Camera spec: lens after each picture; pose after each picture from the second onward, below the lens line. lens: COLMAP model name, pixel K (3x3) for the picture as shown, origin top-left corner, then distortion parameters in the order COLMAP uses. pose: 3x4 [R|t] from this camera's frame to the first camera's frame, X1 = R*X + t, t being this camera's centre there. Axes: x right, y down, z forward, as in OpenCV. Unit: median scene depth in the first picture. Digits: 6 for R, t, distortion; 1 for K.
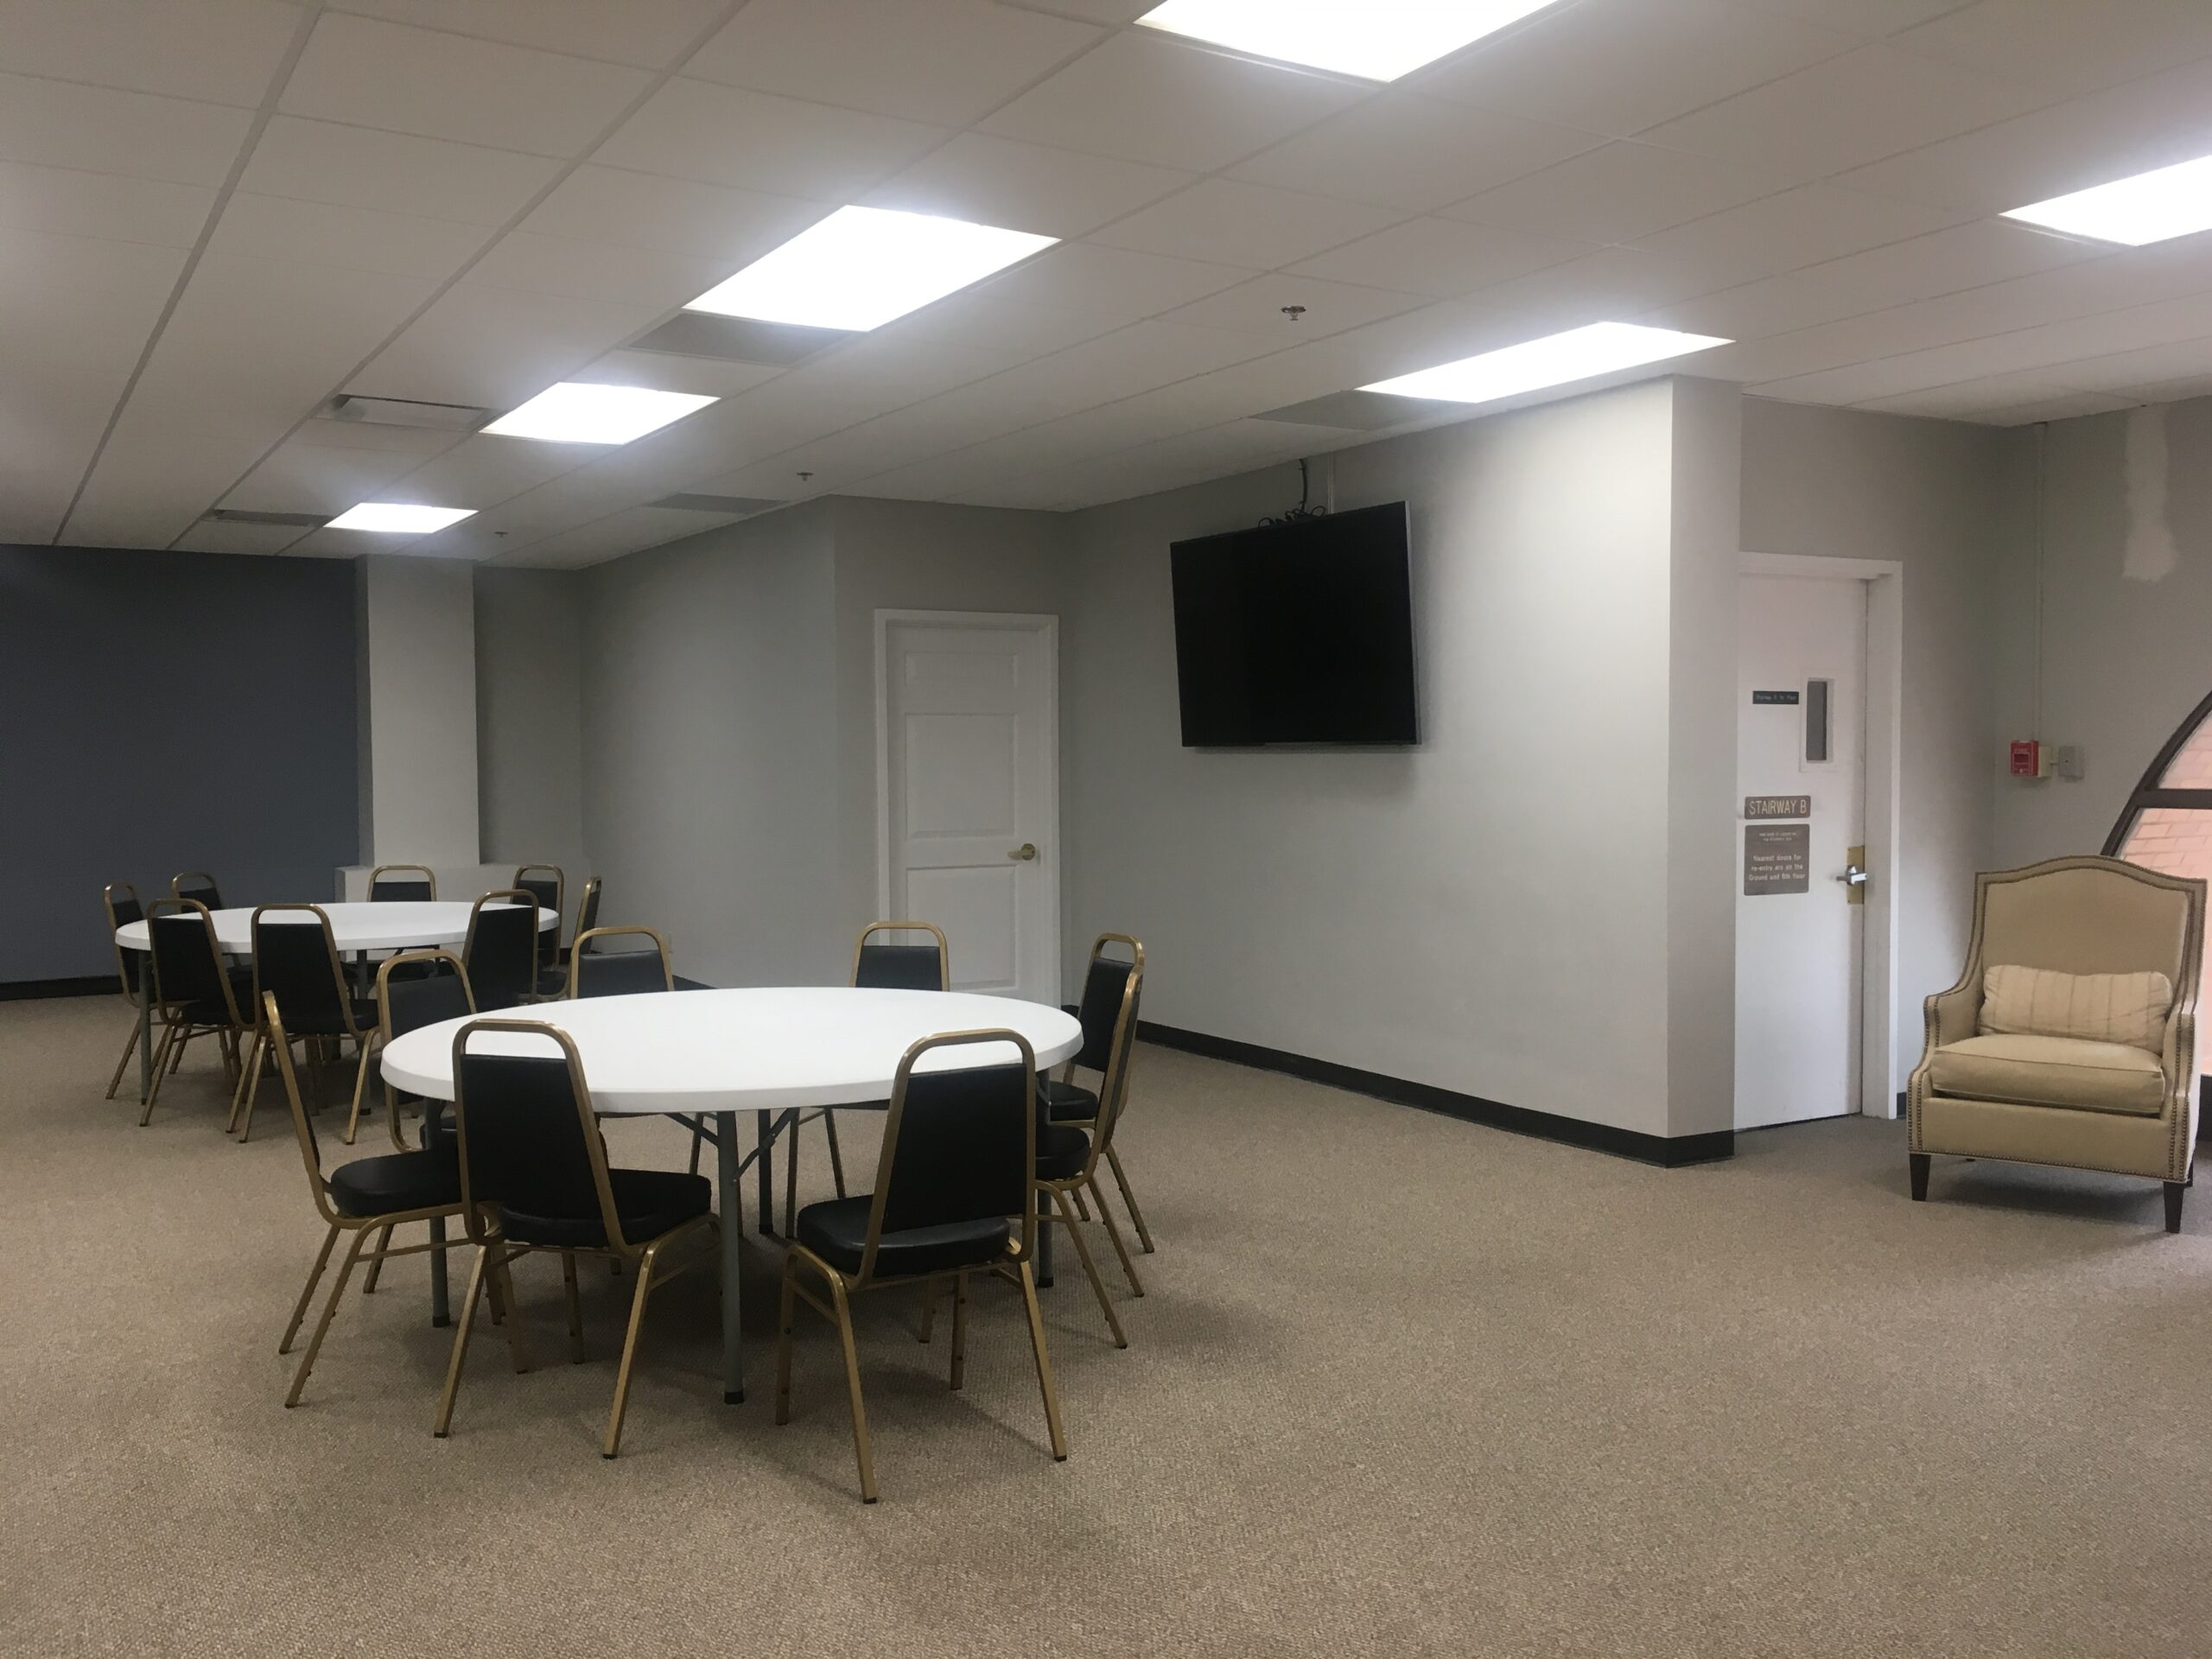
lens RADIAL K [[1868.1, 0, 1106.0], [0, 1868.1, 829.5], [0, 0, 1]] dist [0.085384, -0.107043]
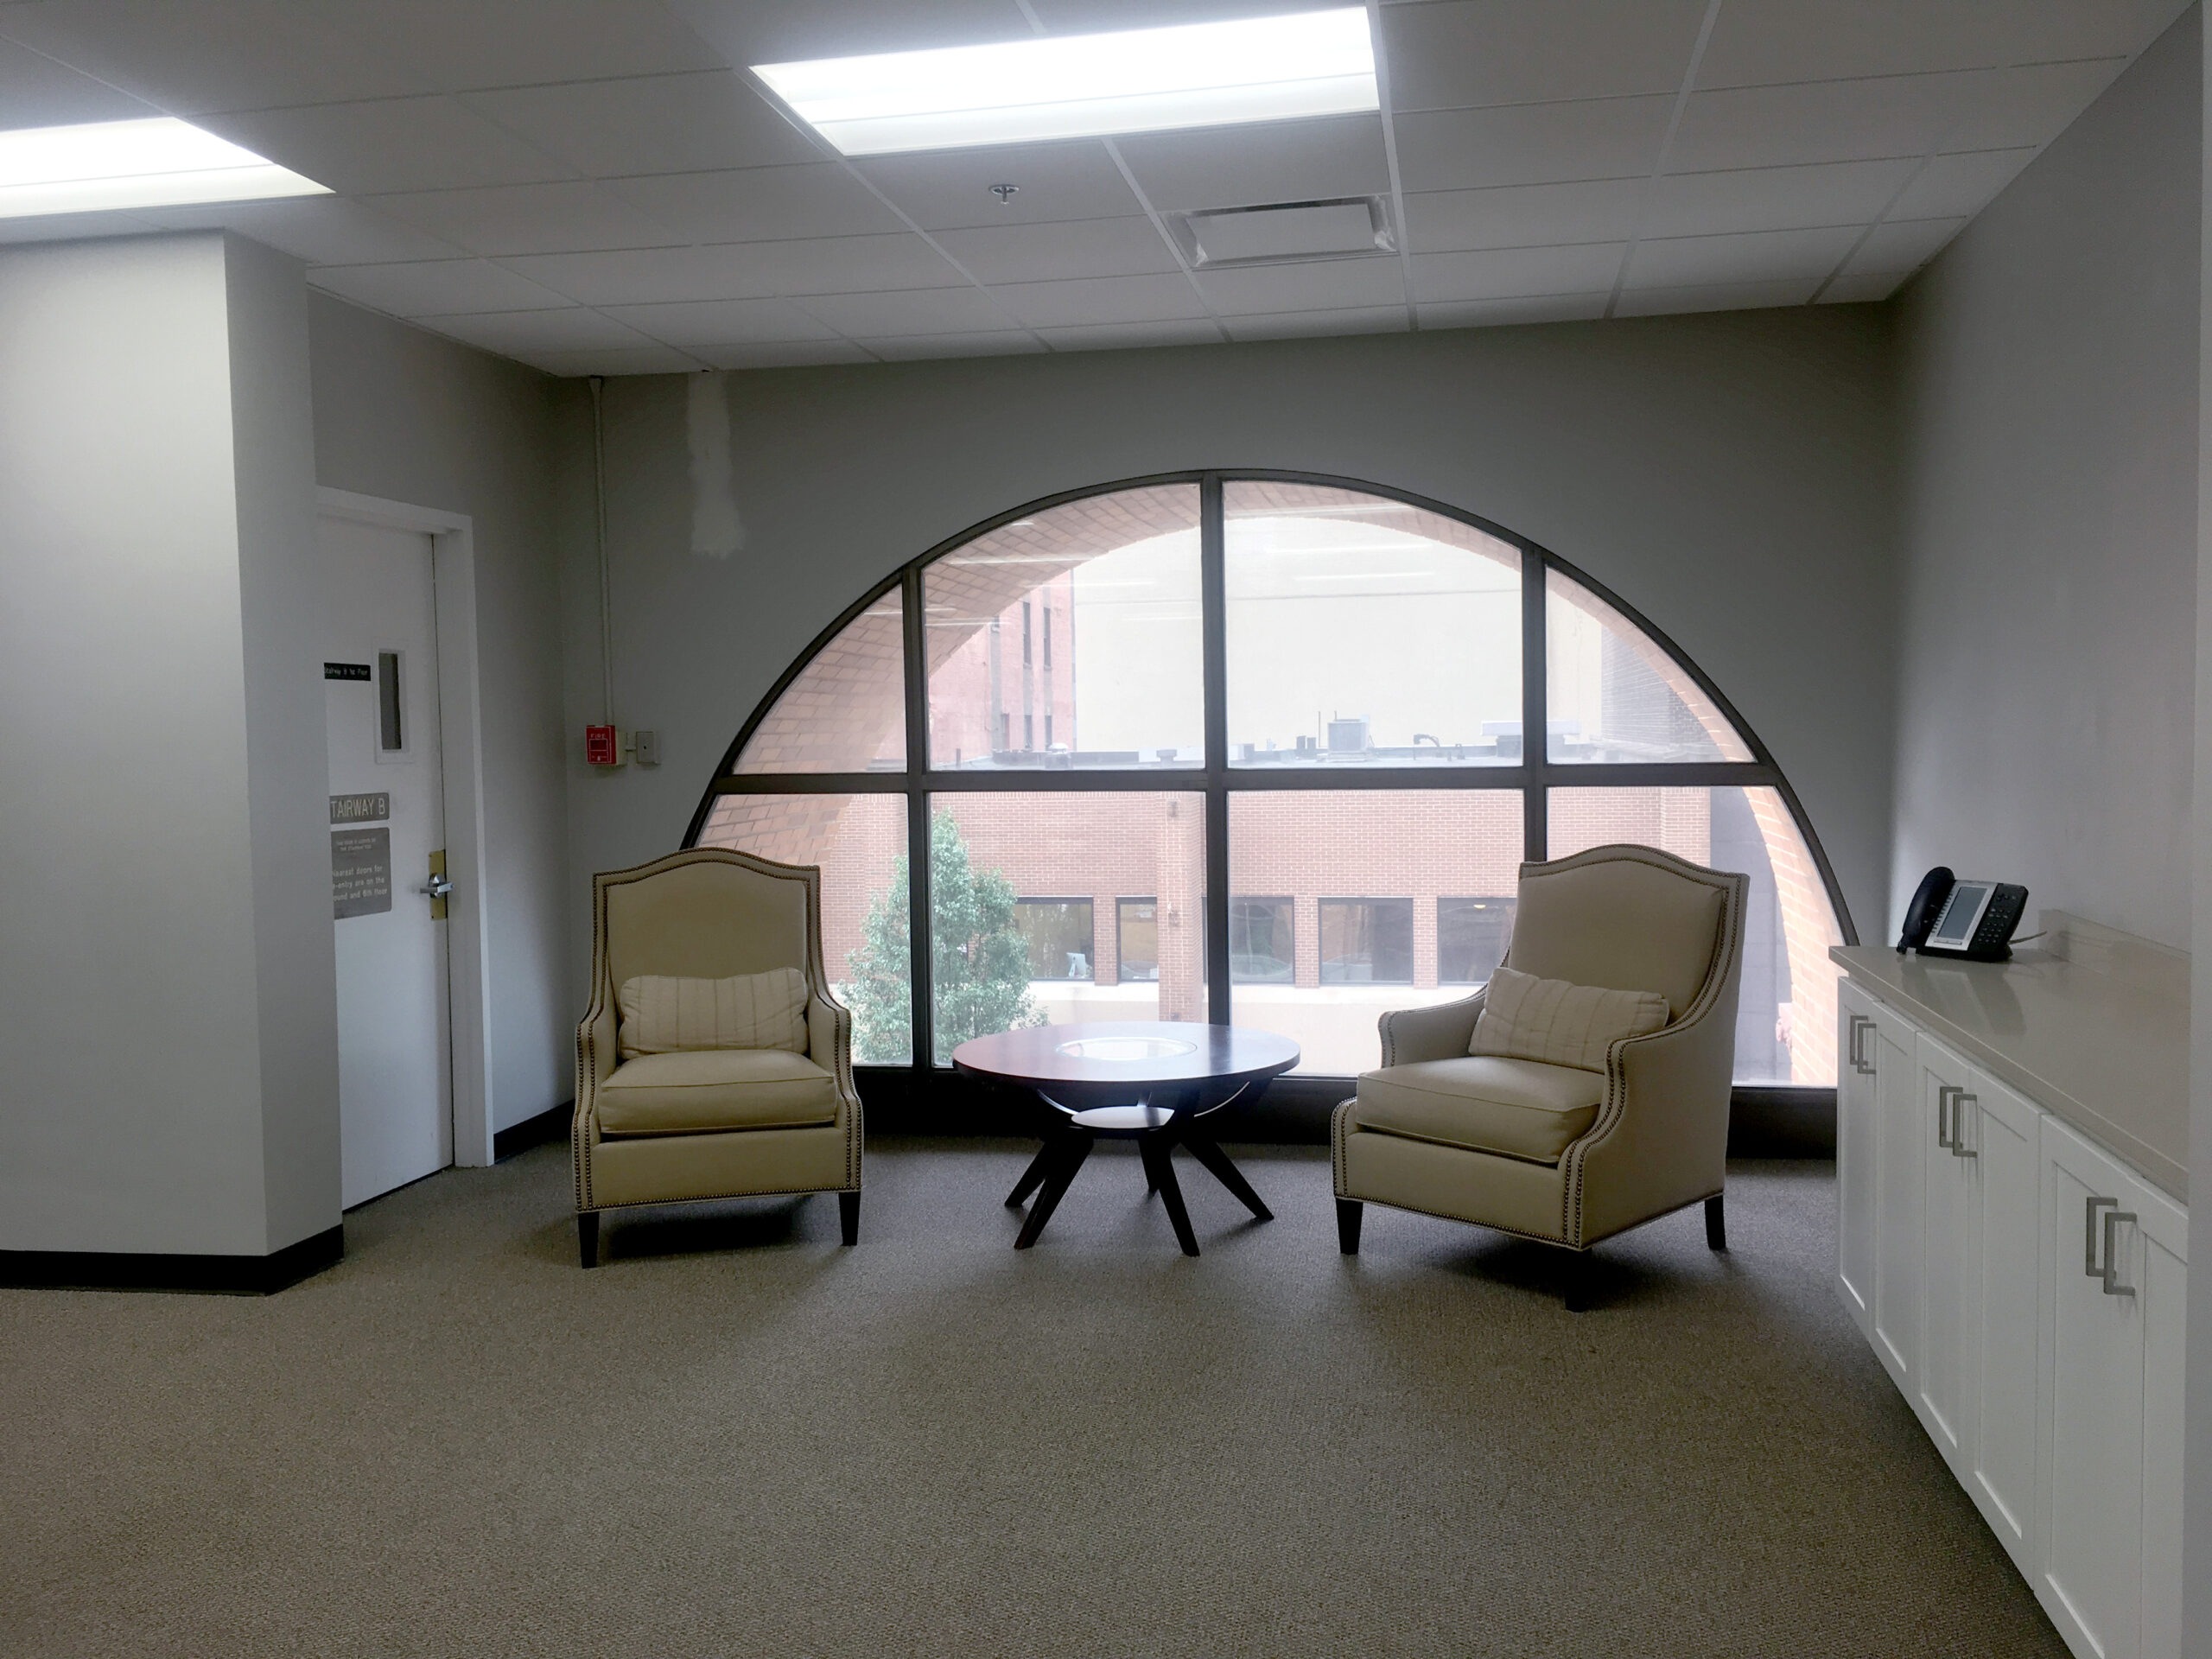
lens RADIAL K [[1868.1, 0, 1106.0], [0, 1868.1, 829.5], [0, 0, 1]] dist [0.085384, -0.107043]
pose [[0.671888, -0.046148, 0.739214, -0.028866], [0.043856, 0.998785, 0.022491, -0.008000], [-0.739354, 0.017308, 0.673095, 0.259380]]
